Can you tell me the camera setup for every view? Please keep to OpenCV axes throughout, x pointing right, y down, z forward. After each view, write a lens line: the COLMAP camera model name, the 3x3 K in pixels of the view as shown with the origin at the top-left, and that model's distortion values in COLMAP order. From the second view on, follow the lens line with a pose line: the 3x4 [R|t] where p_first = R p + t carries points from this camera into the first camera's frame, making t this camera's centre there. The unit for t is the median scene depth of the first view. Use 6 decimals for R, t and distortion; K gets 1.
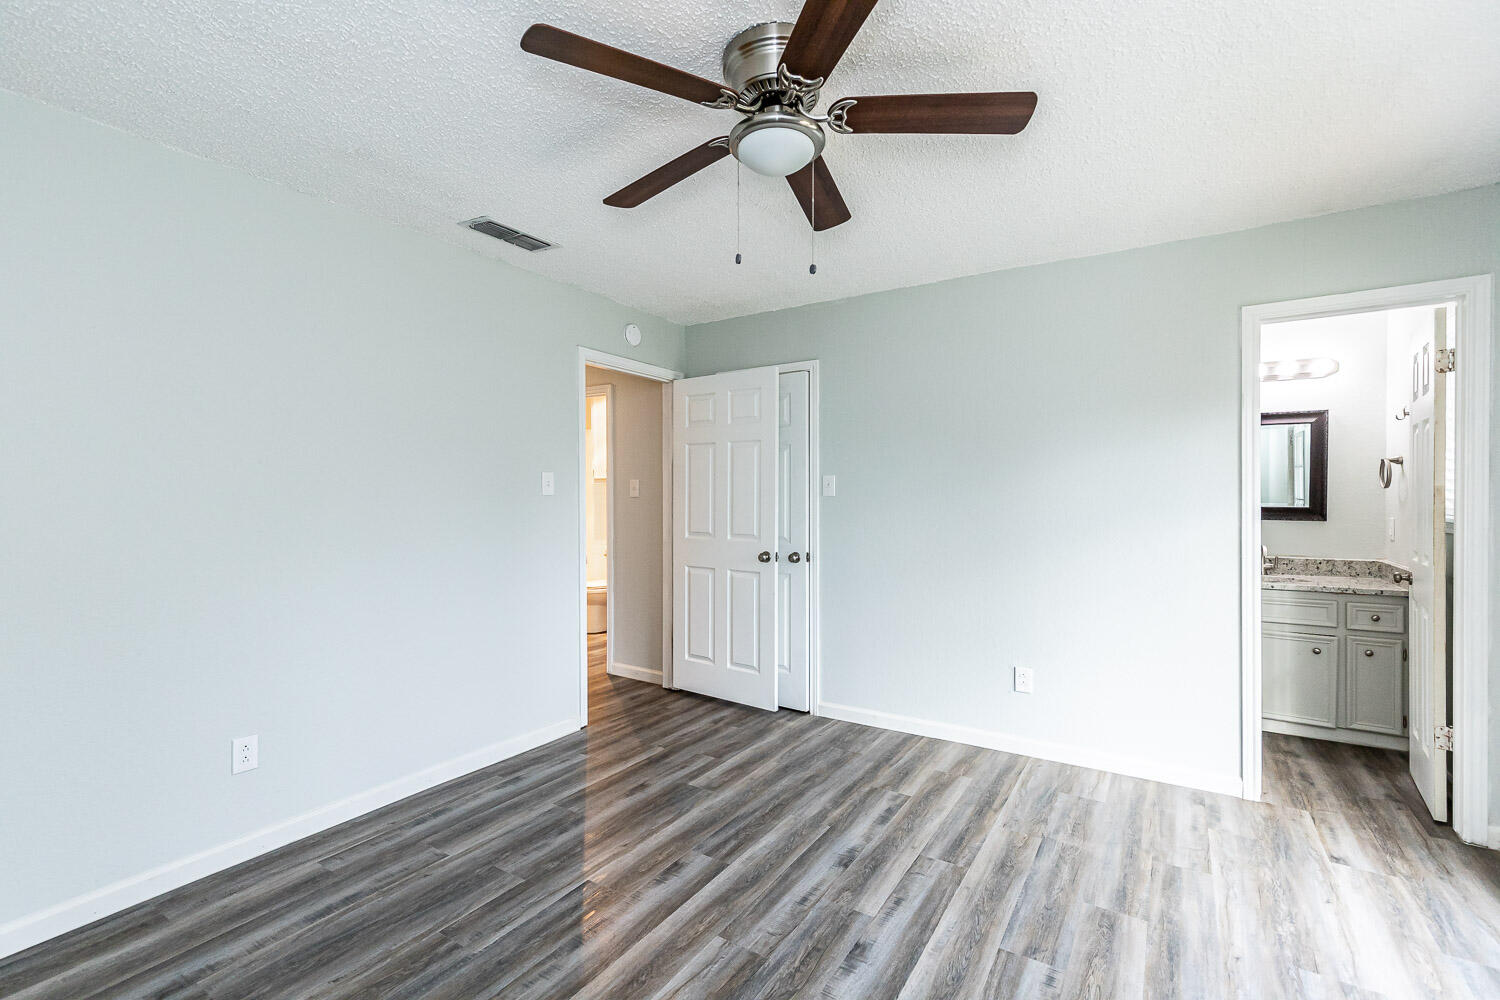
lens RADIAL K [[674.5, 0, 742.3], [0, 674.5, 500.3], [0, 0, 1]] dist [0.004377, -0.000209]
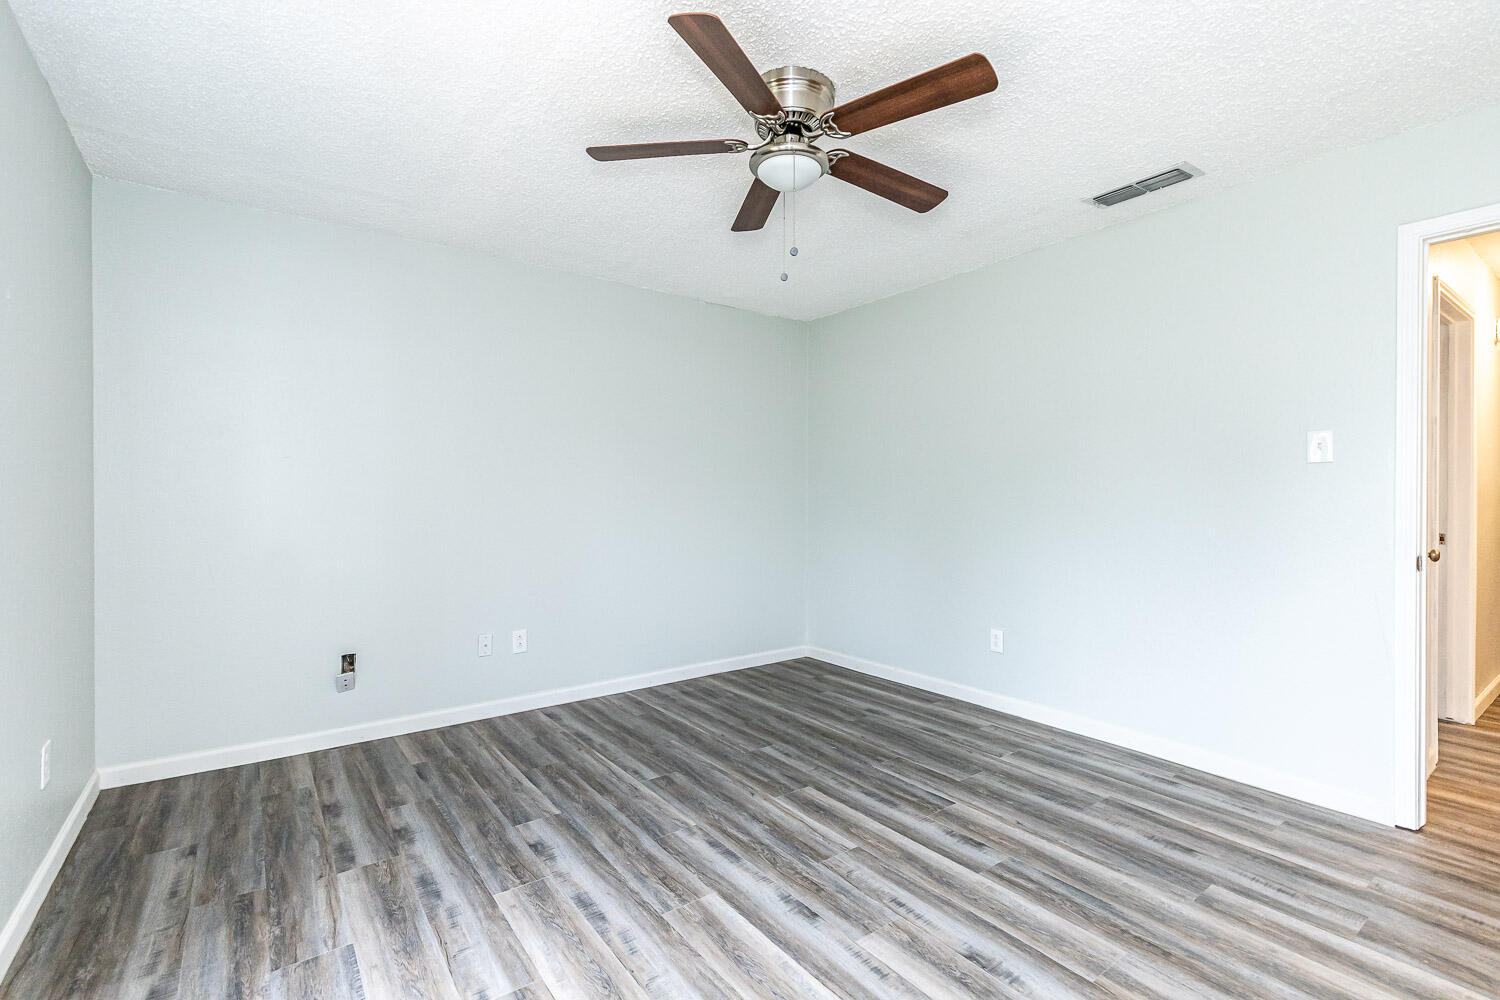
lens RADIAL K [[674.5, 0, 742.3], [0, 674.5, 500.3], [0, 0, 1]] dist [0.004377, -0.000209]
pose [[-0.359722, 0.008930, -0.933017, 0.926426], [-0.008834, 0.999877, 0.012975, 0.042893], [0.933018, 0.012910, -0.359598, 1.040155]]
